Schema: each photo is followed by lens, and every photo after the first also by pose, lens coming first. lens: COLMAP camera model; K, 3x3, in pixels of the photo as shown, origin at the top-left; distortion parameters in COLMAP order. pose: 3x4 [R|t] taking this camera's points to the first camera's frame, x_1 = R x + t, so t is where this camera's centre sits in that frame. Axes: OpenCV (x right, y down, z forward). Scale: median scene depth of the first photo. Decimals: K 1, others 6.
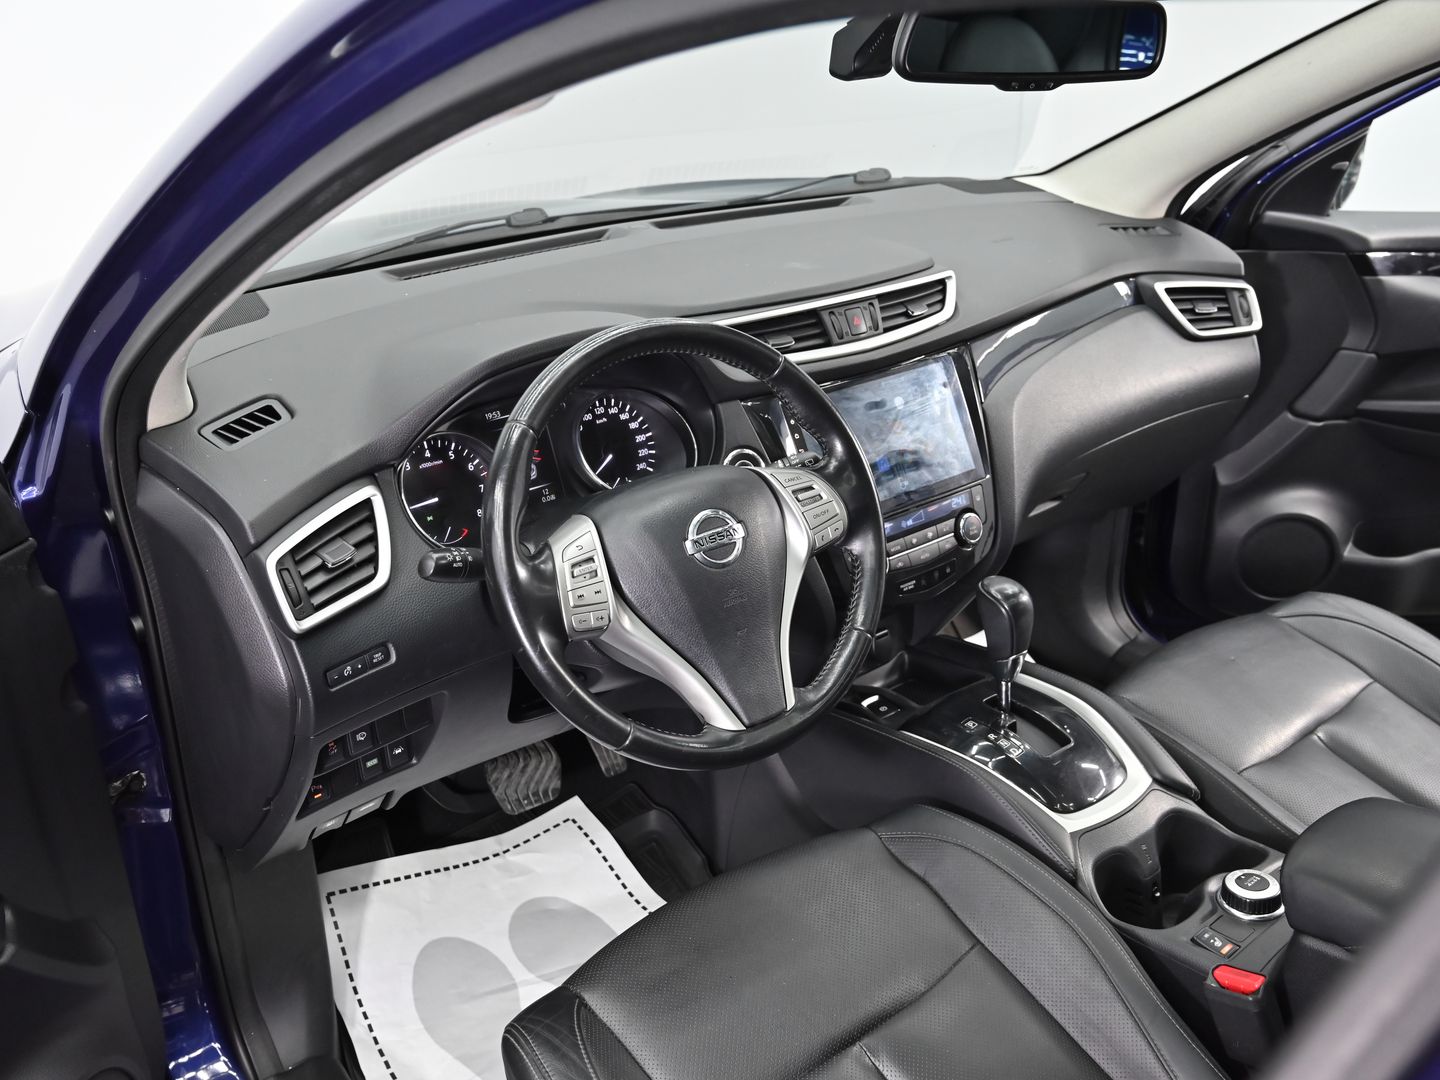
lens RADIAL K [[1257.1, 0, 720.0], [0, 1257.1, 540.0], [0, 0, 1]] dist [0.005113, 0.002765]
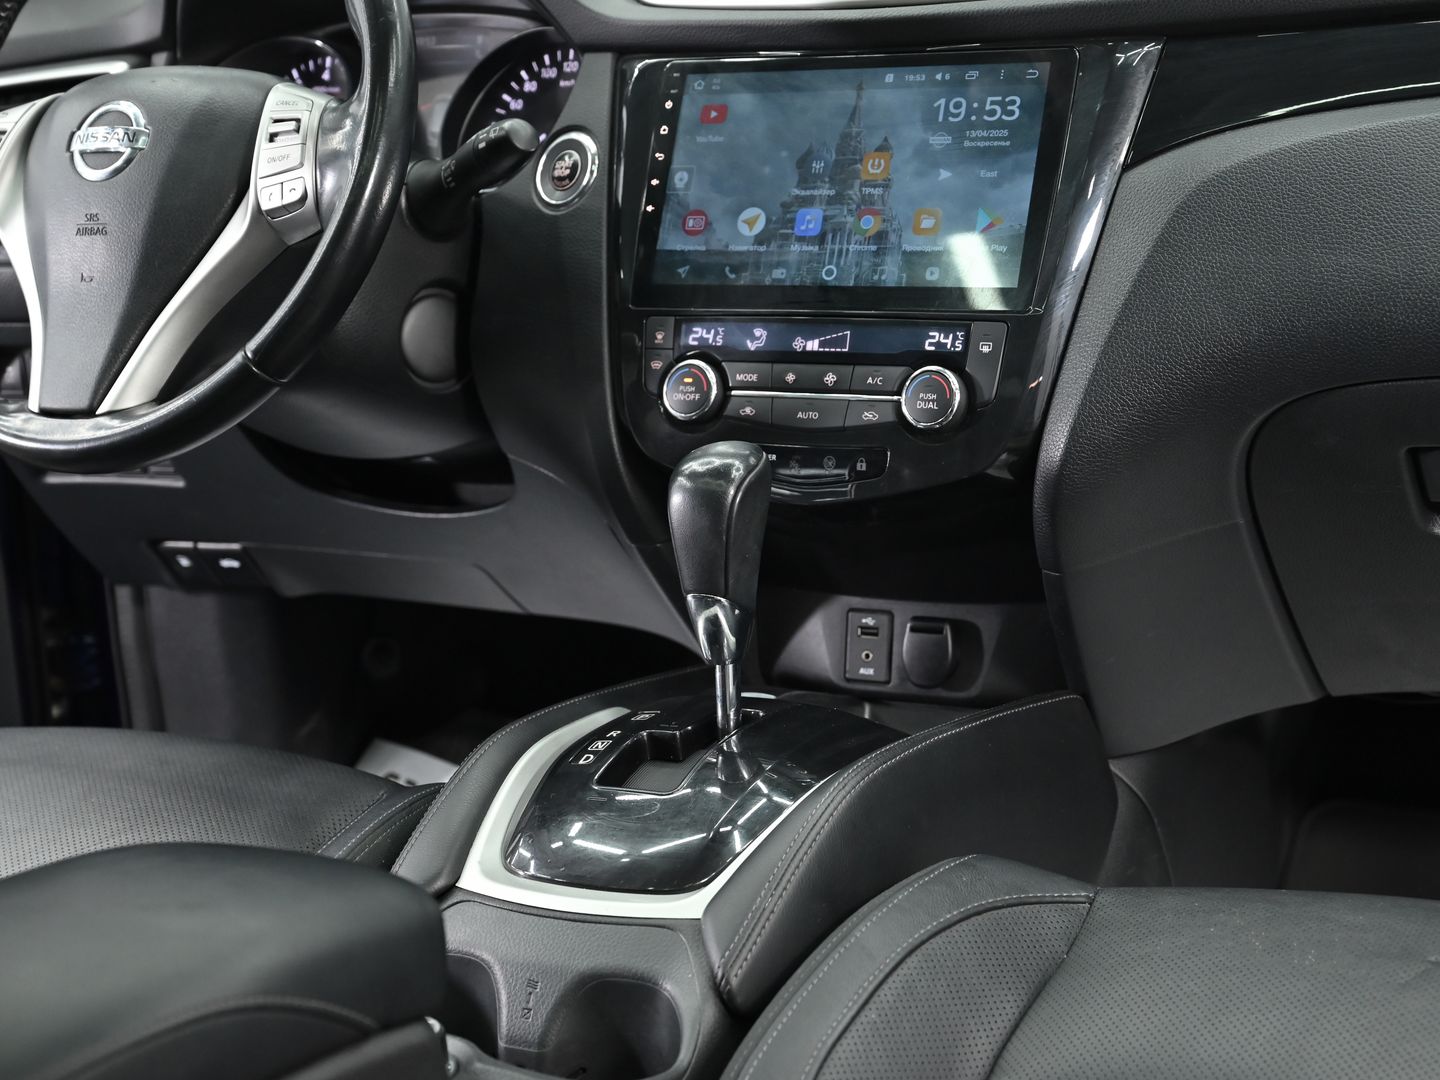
lens RADIAL K [[2743.9, 0, 720.0], [0, 2743.9, 540.0], [0, 0, 1]] dist [0.034051, -0.307437]
pose [[0.385979, 0.216996, -0.896623, 1.122810], [-0.314434, 0.944686, 0.093270, -0.030710], [0.867266, 0.245929, 0.432860, 0.508768]]
